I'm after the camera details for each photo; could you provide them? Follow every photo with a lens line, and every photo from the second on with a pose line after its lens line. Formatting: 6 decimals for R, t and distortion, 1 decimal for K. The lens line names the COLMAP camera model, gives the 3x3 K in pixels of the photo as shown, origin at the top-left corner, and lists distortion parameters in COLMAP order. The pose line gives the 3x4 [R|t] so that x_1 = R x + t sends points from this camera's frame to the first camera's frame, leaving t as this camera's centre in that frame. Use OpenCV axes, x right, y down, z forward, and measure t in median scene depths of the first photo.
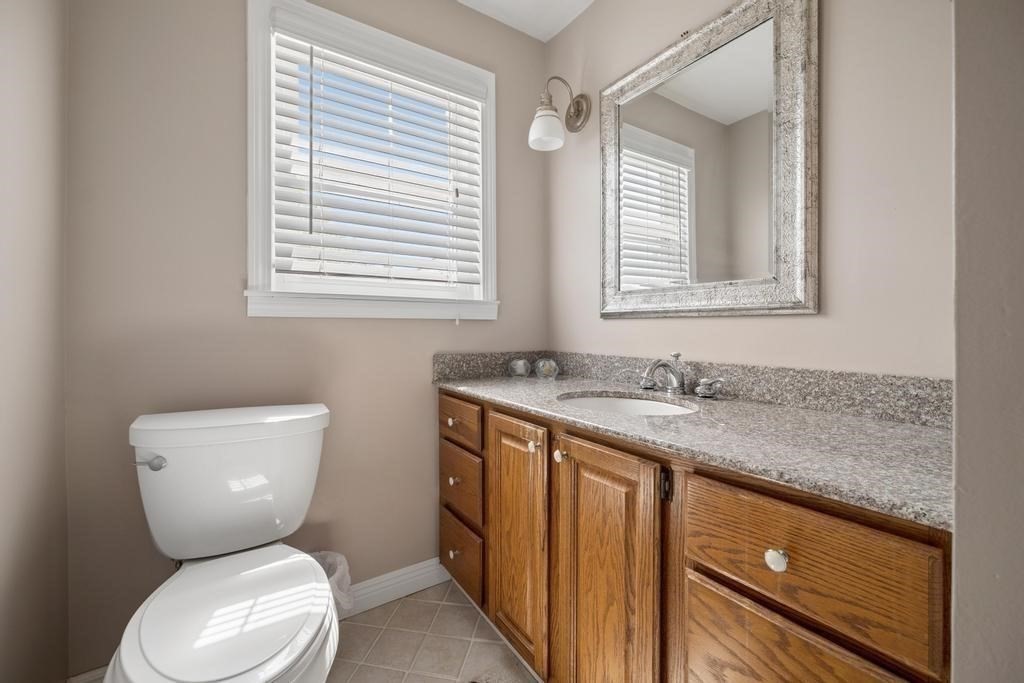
lens RADIAL K [[419.9, 0, 512.3], [0, 419.9, 332.0], [0, 0, 1]] dist [-0.001875, -0.000277]
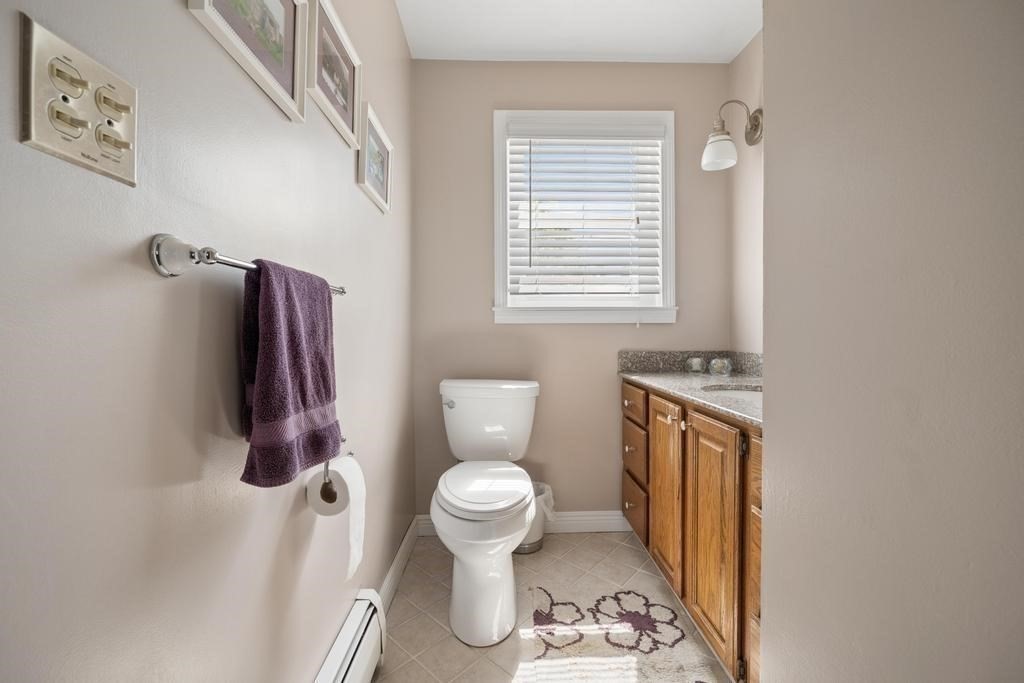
lens RADIAL K [[419.9, 0, 512.3], [0, 419.9, 332.0], [0, 0, 1]] dist [-0.001875, -0.000277]
pose [[0.855225, -0.002959, -0.518249, 0.234255], [0.001913, 0.999995, -0.002552, -0.002101], [0.518254, 0.001191, 0.855226, -0.301965]]
